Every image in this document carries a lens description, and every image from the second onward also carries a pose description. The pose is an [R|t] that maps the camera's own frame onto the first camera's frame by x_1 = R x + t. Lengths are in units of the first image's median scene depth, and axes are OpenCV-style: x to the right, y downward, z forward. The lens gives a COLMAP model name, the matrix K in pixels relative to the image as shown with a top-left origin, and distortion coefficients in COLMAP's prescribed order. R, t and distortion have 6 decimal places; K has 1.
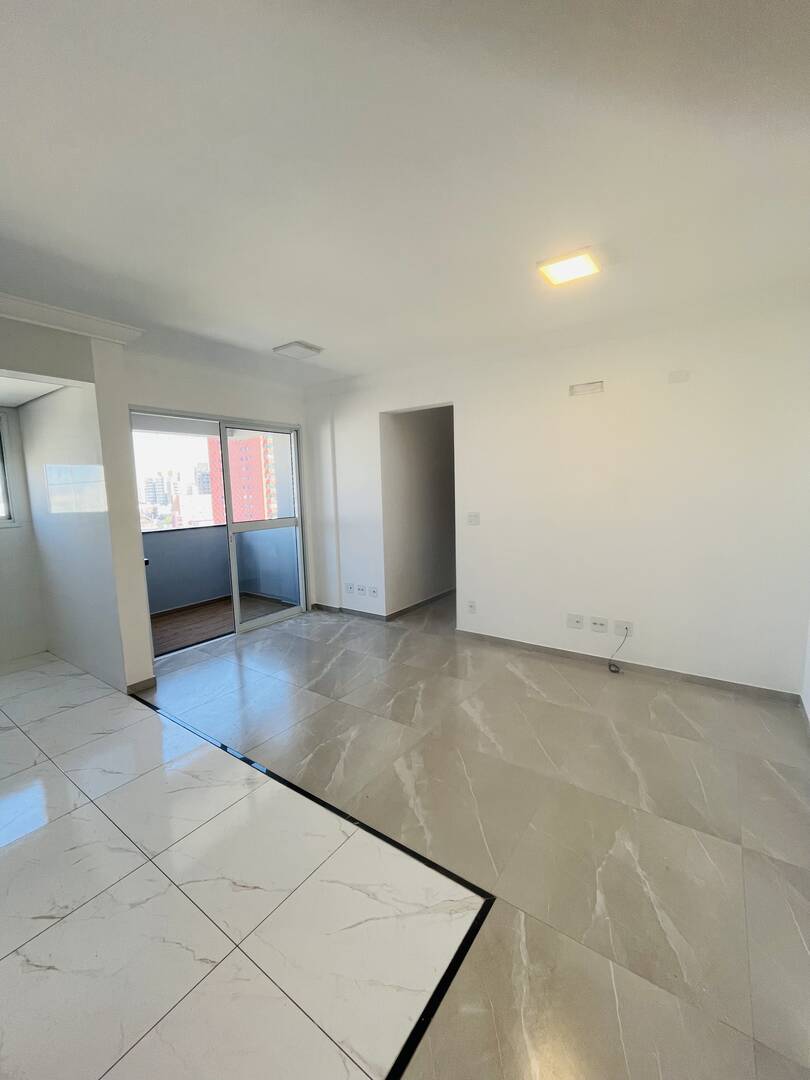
lens RADIAL K [[437.9, 0, 406.6], [0, 437.9, 538.0], [0, 0, 1]] dist [-0.001967, 0.000128]
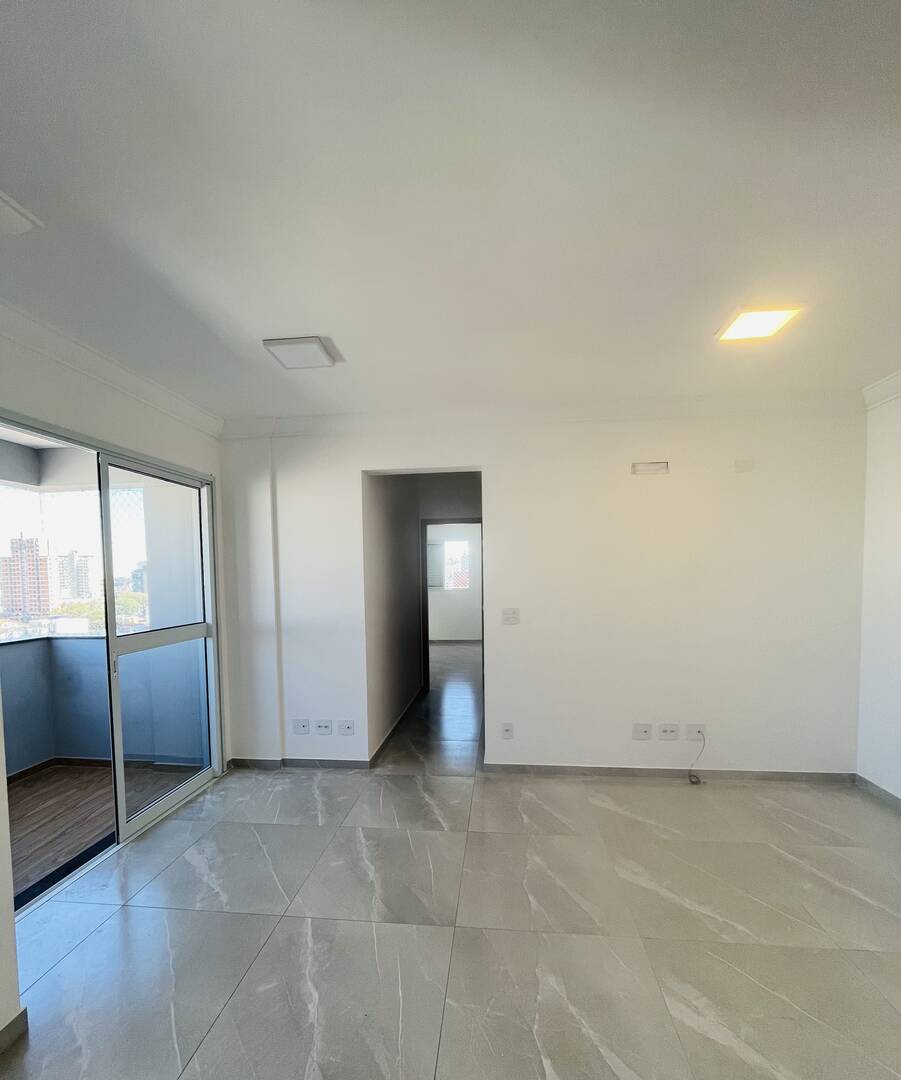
lens RADIAL K [[487.0, 0, 451.9], [0, 487.0, 597.4], [0, 0, 1]] dist [-0.003039, -0.000050]
pose [[0.869630, -0.010179, 0.493599, -0.323044], [0.049743, 0.996506, -0.067087, -0.021607], [-0.491192, 0.082894, 0.867098, 0.259661]]
